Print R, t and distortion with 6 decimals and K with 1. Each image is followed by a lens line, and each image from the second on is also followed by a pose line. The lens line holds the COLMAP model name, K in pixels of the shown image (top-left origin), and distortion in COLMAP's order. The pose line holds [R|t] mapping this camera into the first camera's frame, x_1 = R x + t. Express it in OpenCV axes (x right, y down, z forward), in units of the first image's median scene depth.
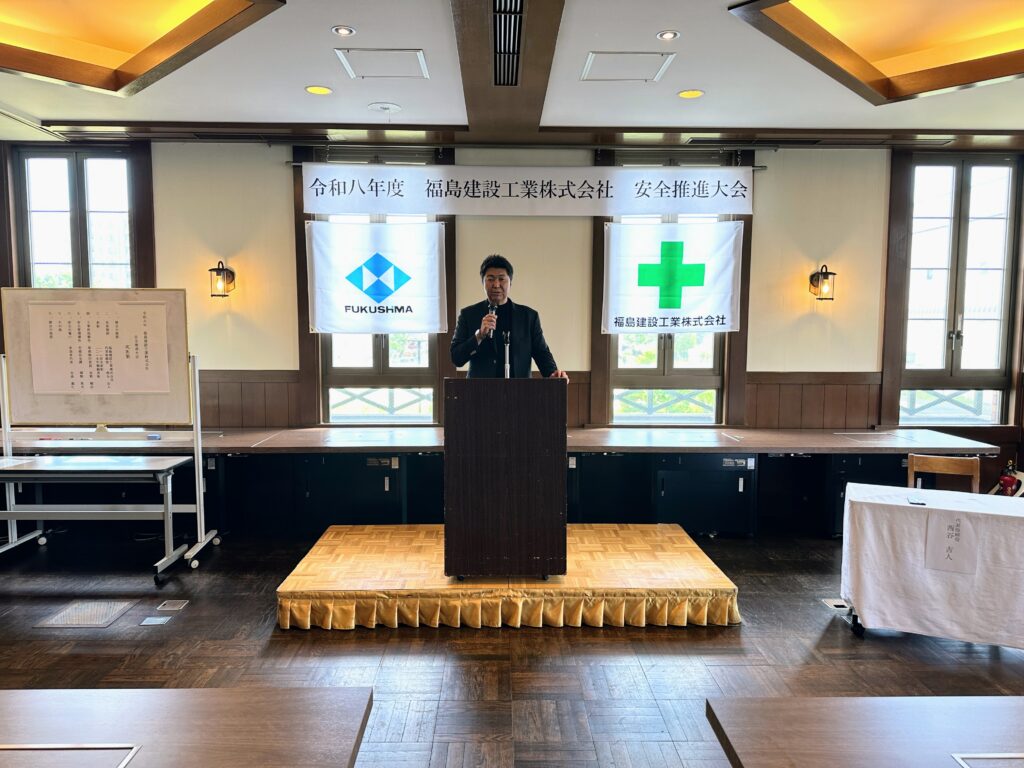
lens RADIAL K [[721.3, 0, 507.8], [0, 721.3, 384.8], [0, 0, 1]] dist [0.092562, -0.120478]
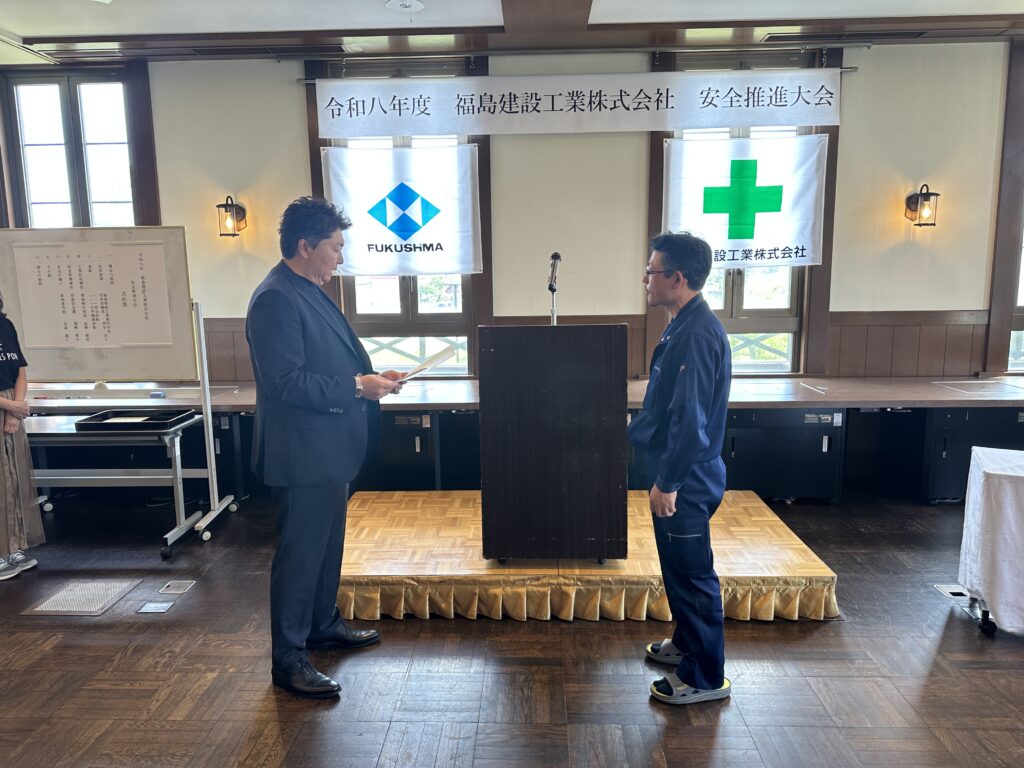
lens RADIAL K [[721.3, 0, 507.8], [0, 721.3, 384.8], [0, 0, 1]] dist [0.092562, -0.120478]
pose [[0.998553, -0.008540, -0.053097, -0.008245], [0.012649, 0.996910, 0.077526, -0.004516], [0.052271, -0.078085, 0.995575, 0.127581]]
